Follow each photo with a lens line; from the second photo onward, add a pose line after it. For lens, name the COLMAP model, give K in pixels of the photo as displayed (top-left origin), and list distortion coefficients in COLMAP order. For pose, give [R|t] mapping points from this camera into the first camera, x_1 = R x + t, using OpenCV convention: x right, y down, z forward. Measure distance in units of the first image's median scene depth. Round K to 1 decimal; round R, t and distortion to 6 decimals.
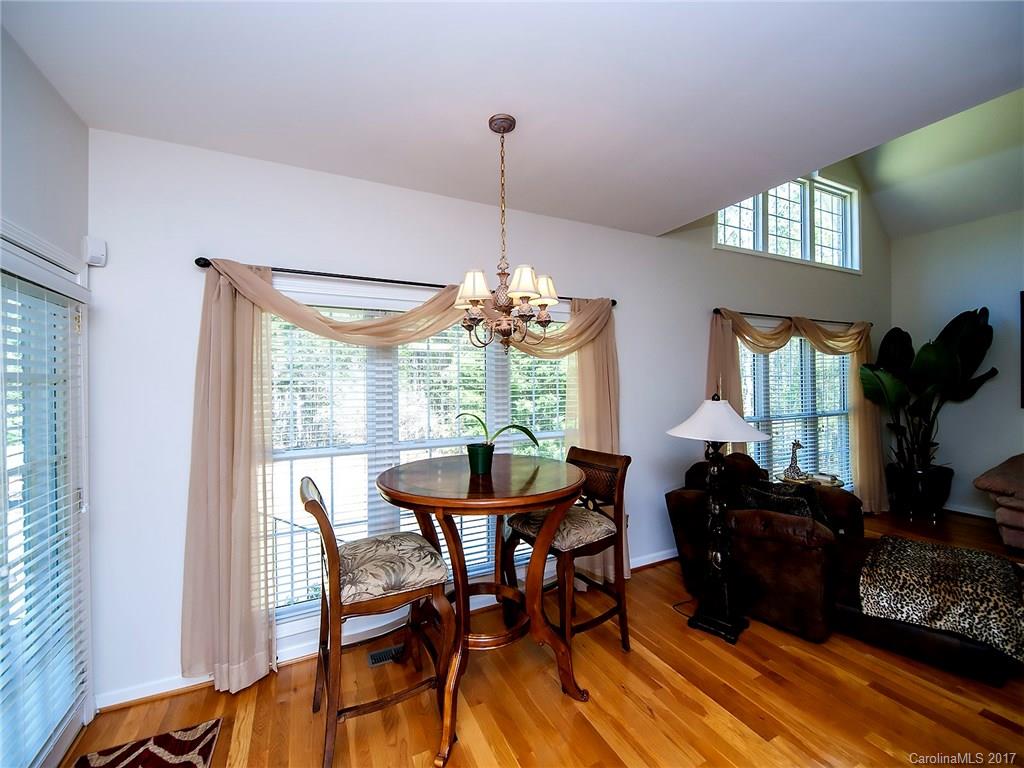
lens RADIAL K [[420.5, 0, 506.5], [0, 420.5, 380.1], [0, 0, 1]] dist [0.000302, -0.001823]
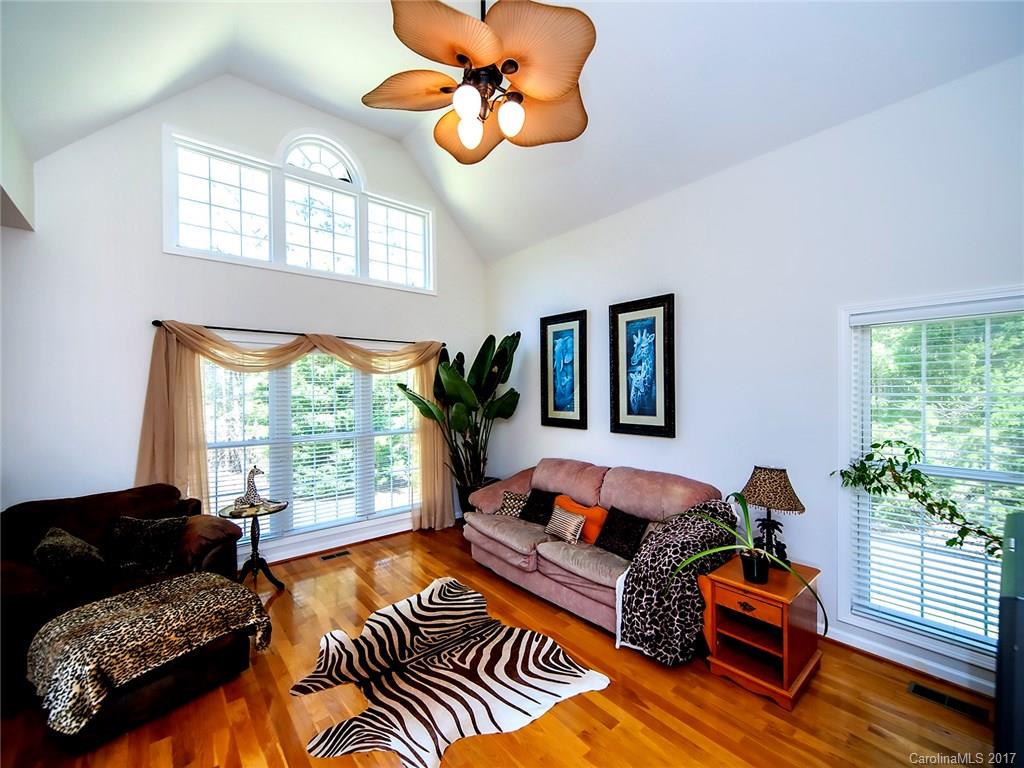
lens RADIAL K [[420.5, 0, 518.4], [0, 420.5, 388.8], [0, 0, 1]] dist [0.000302, -0.001823]
pose [[0.963106, 0.002746, 0.269107, 1.214870], [-0.000992, 0.999977, -0.006654, -0.031500], [-0.269119, 0.006141, 0.963087, -0.068248]]
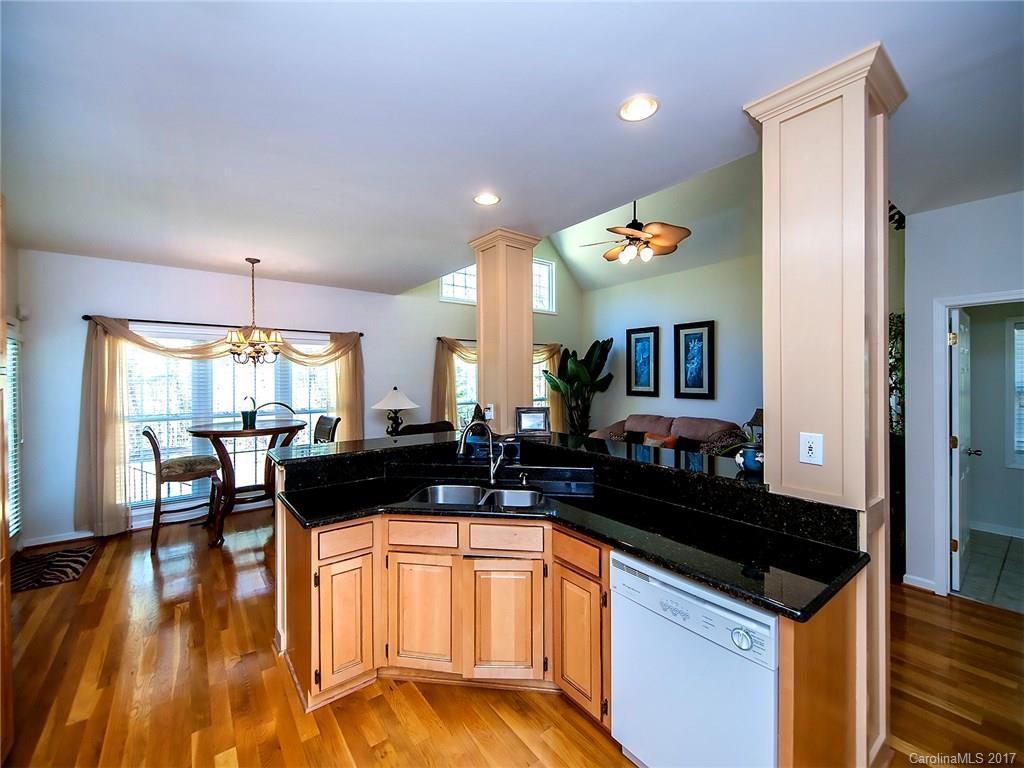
lens RADIAL K [[420.5, 0, 513.4], [0, 420.5, 380.4], [0, 0, 1]] dist [0.000302, -0.001823]
pose [[0.972257, 0.004646, 0.233867, 0.480193], [-0.005579, 0.999979, 0.003330, -0.003528], [-0.233847, -0.004542, 0.972263, -0.871985]]
